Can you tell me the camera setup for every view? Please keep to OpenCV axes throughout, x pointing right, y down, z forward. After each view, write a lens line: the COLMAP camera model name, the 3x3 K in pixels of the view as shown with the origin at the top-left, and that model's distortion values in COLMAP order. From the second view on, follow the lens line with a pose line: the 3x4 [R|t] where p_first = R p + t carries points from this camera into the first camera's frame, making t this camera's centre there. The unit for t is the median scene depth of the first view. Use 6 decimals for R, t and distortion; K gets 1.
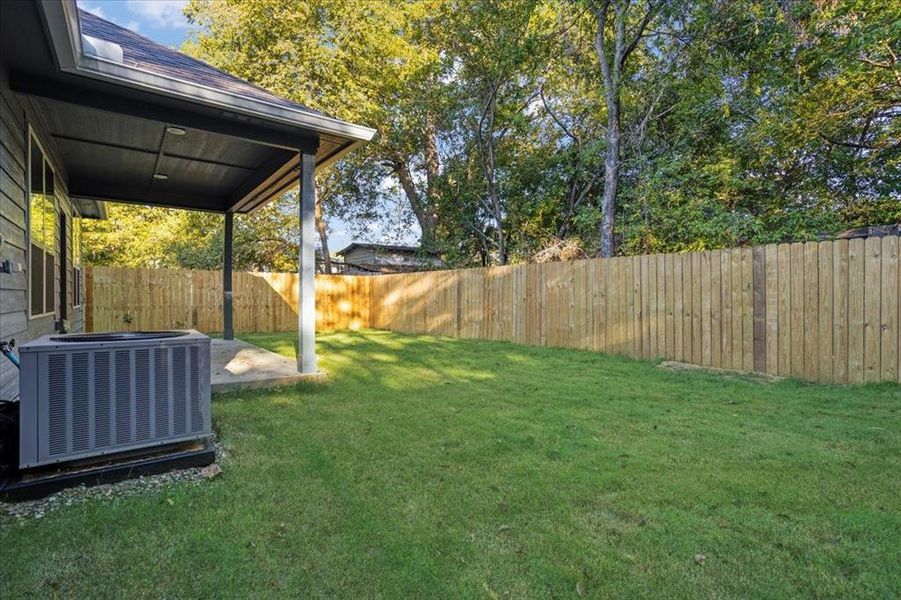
lens RADIAL K [[444.5, 0, 453.9], [0, 444.5, 281.2], [0, 0, 1]] dist [-0.002218, -0.000513]
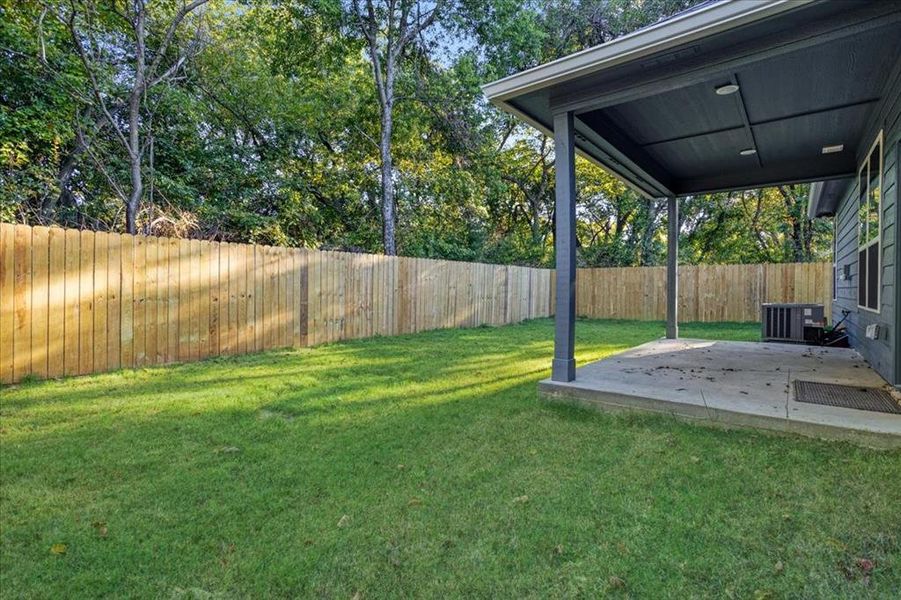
lens RADIAL K [[453.9, 0, 435.7], [0, 453.9, 289.2], [0, 0, 1]] dist [-0.045266, 0.032433]
pose [[-0.189979, -0.010412, 0.981733, -0.694438], [-0.042115, 0.999110, 0.002446, 0.022849], [-0.980884, -0.040881, -0.190249, 0.860939]]
